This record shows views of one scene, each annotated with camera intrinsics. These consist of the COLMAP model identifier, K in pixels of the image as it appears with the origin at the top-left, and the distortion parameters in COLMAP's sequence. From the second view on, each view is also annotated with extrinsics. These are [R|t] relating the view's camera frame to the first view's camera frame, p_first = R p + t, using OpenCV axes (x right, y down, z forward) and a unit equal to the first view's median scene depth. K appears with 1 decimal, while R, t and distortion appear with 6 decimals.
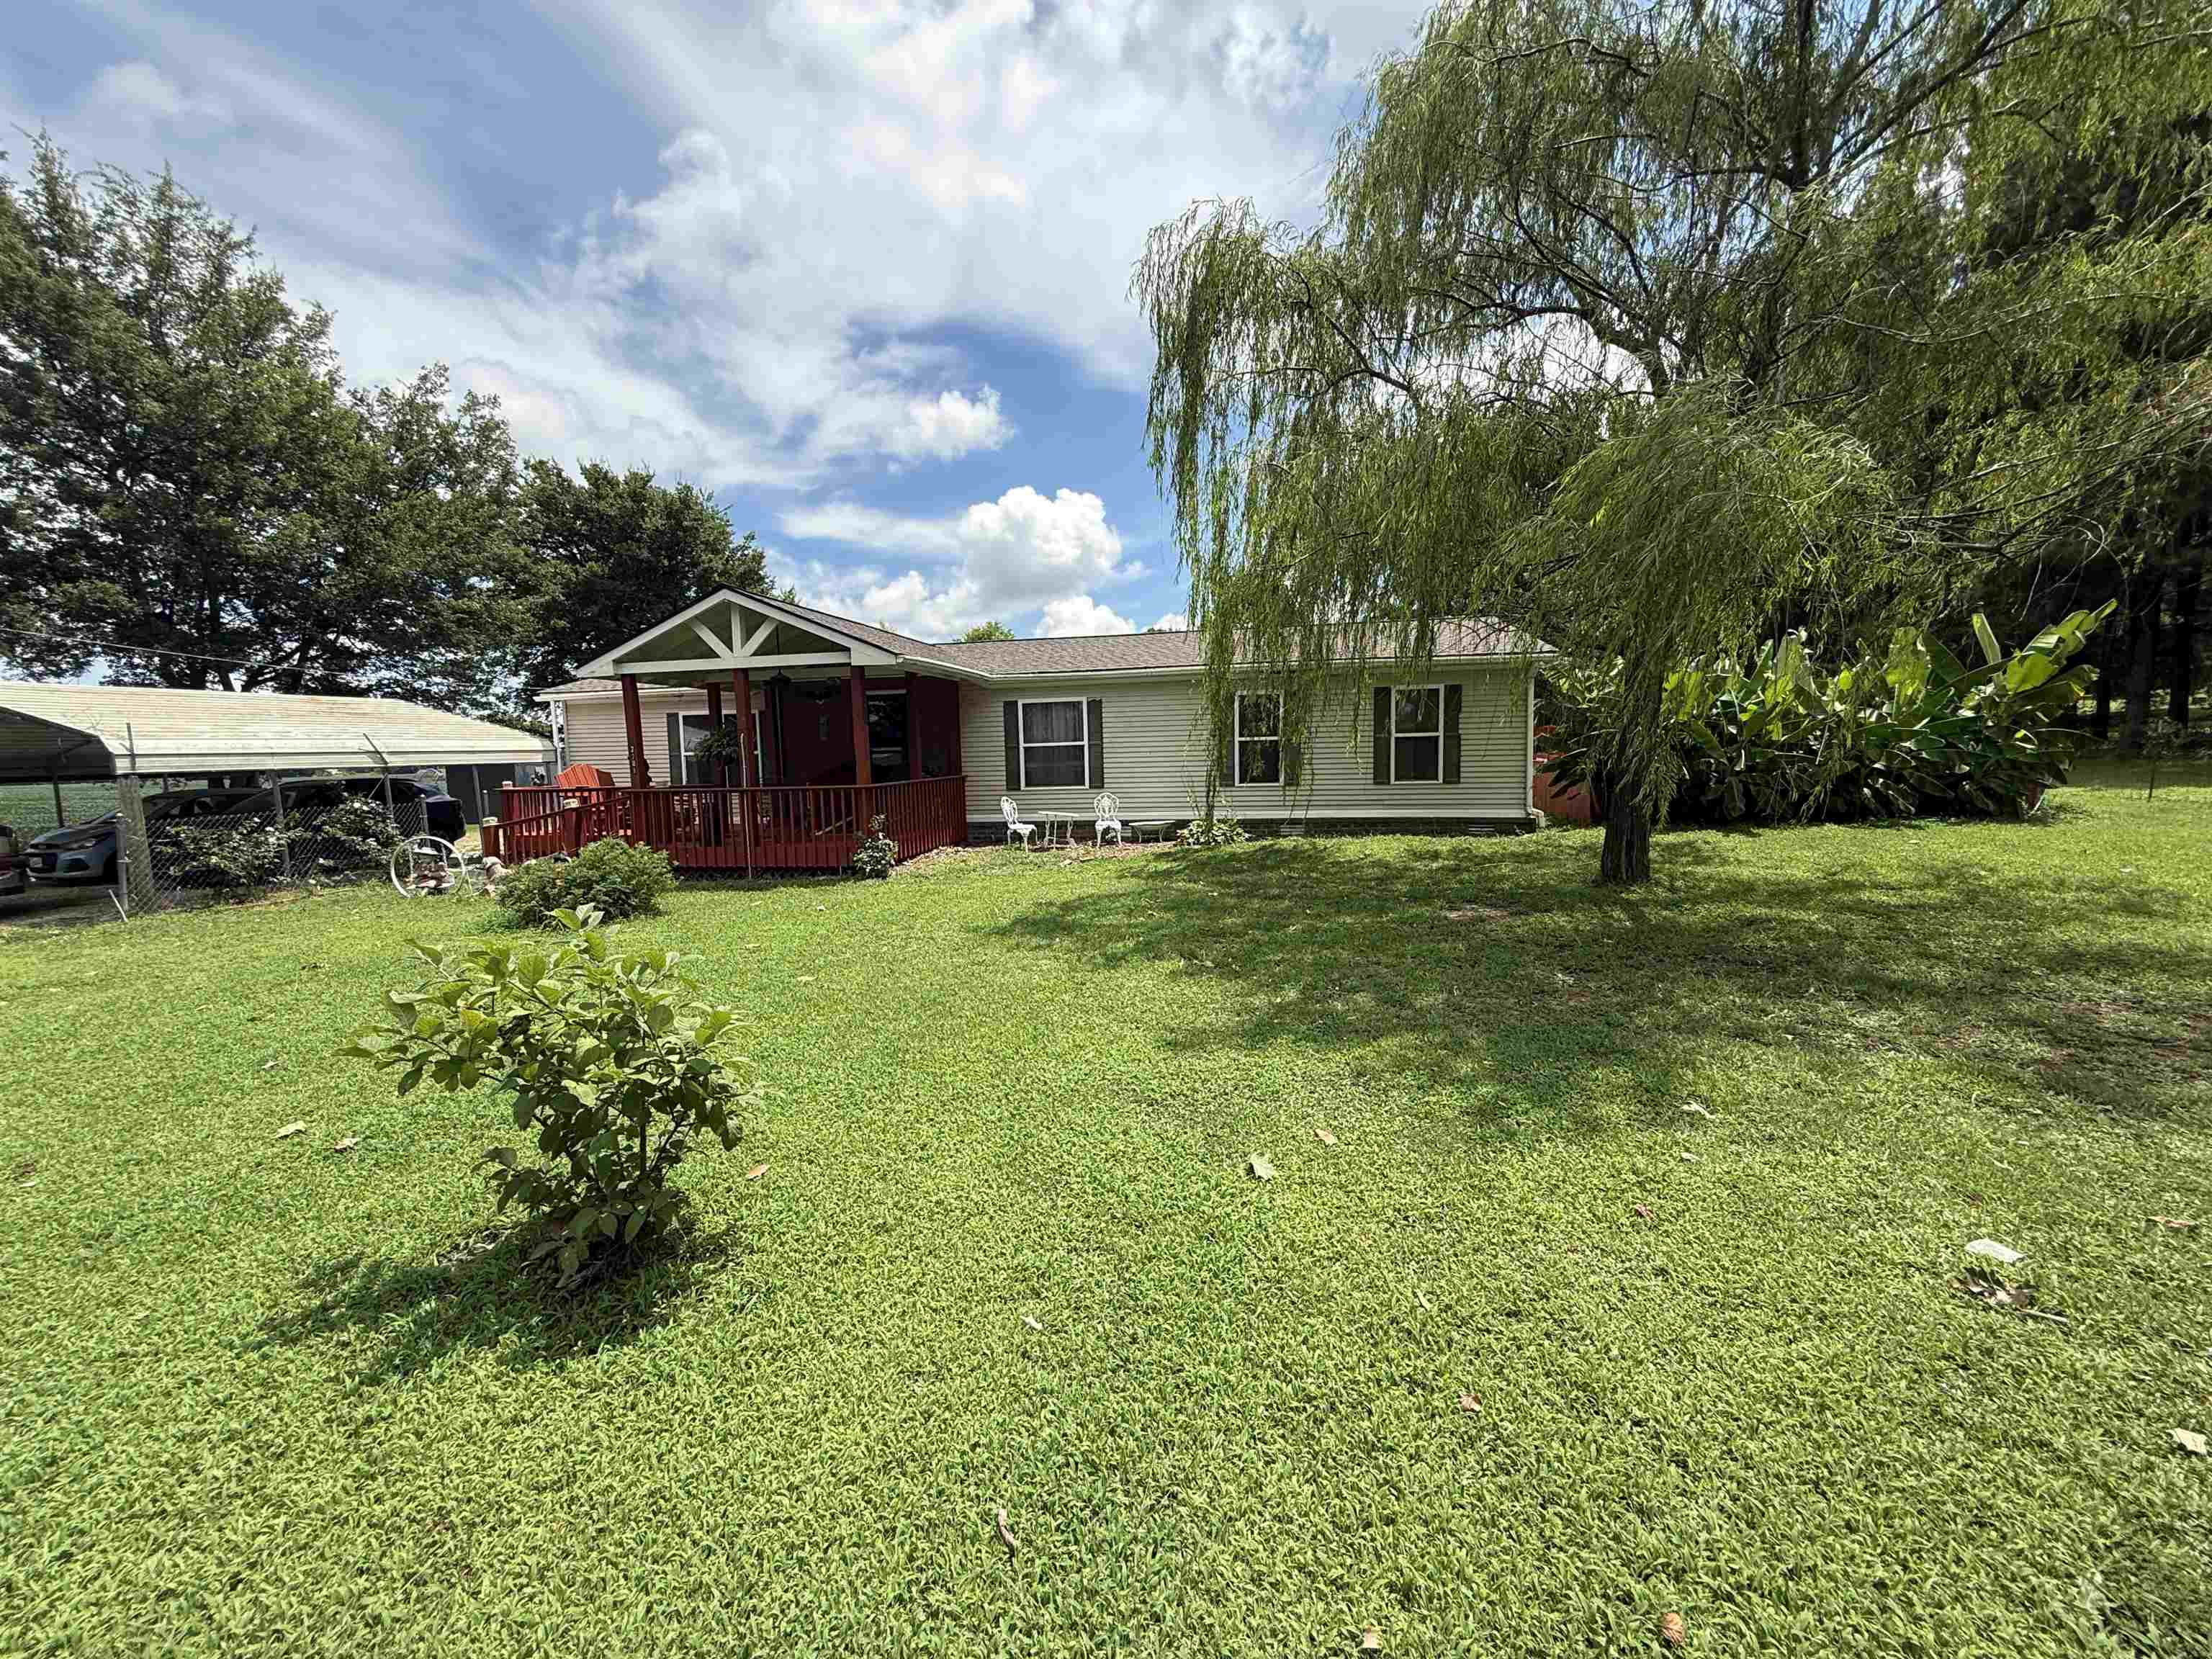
lens RADIAL K [[880.9, 0, 1106.0], [0, 880.9, 829.5], [0, 0, 1]] dist [-0.001299, -0.000428]
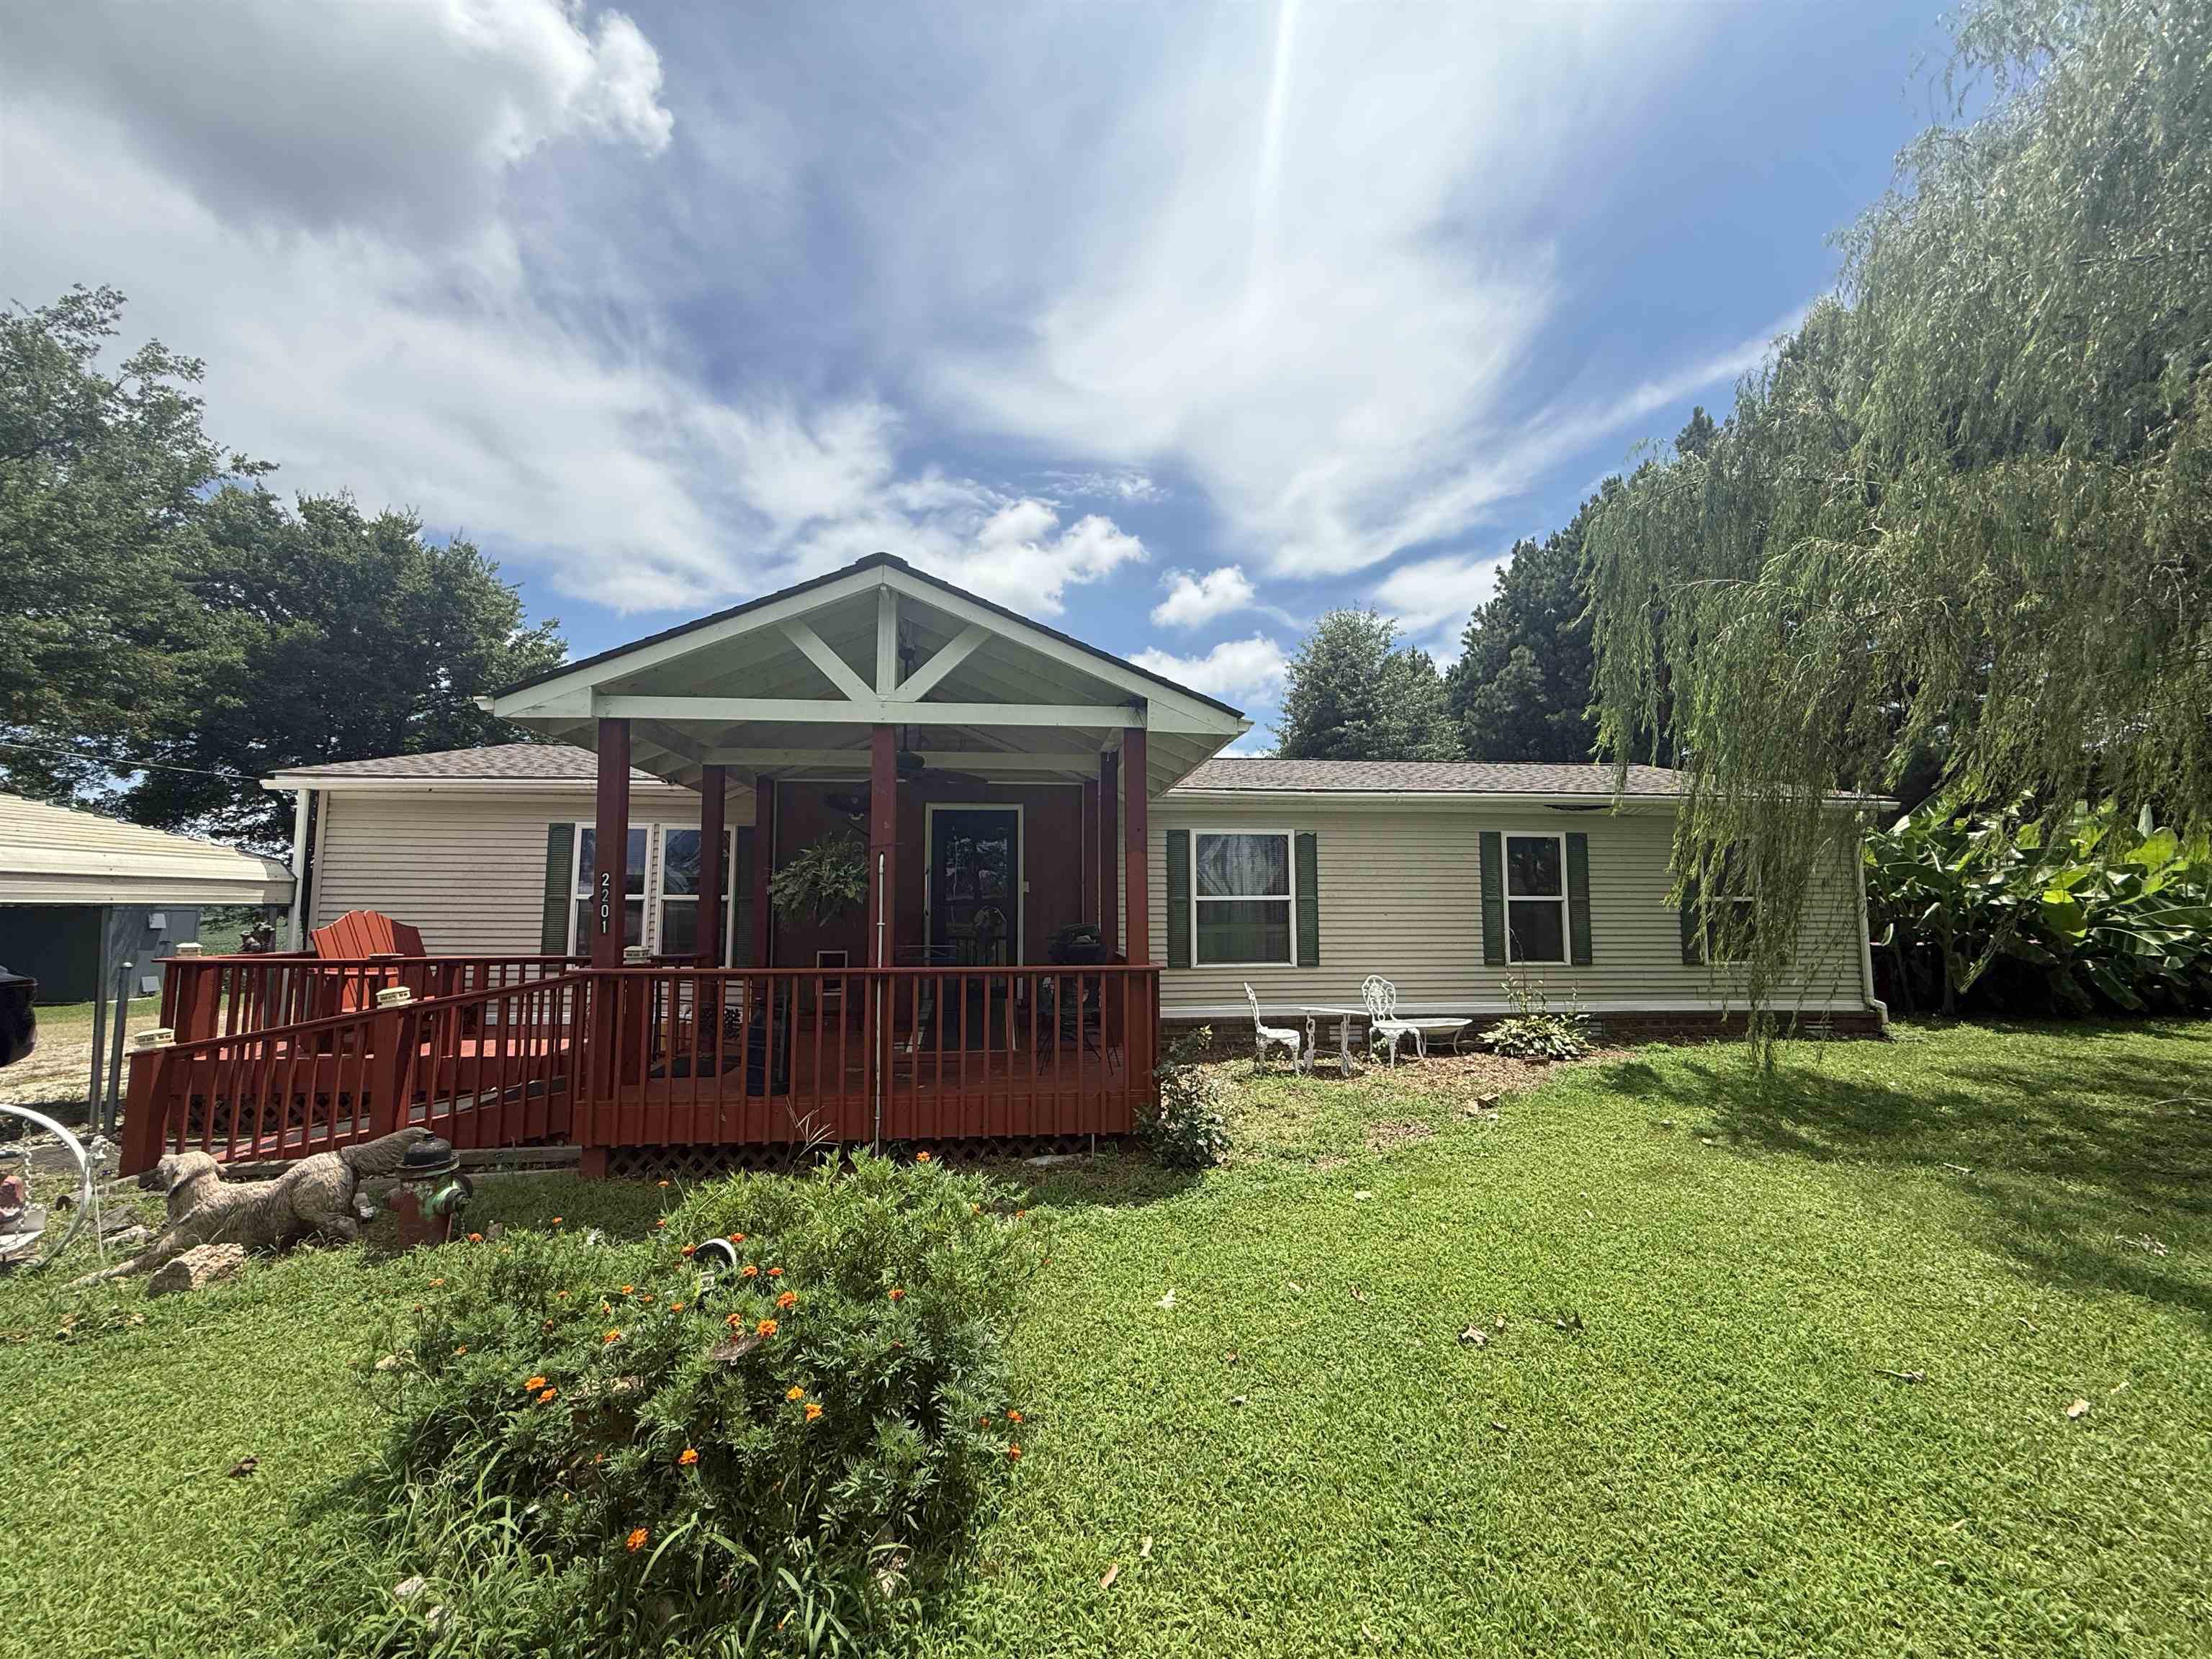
lens RADIAL K [[880.9, 0, 1106.0], [0, 880.9, 829.5], [0, 0, 1]] dist [-0.001299, -0.000428]
pose [[0.958274, 0.050865, 0.281291, -0.313040], [0.001771, 0.982966, -0.183778, -0.024393], [-0.285847, 0.176607, 0.941860, 0.366486]]
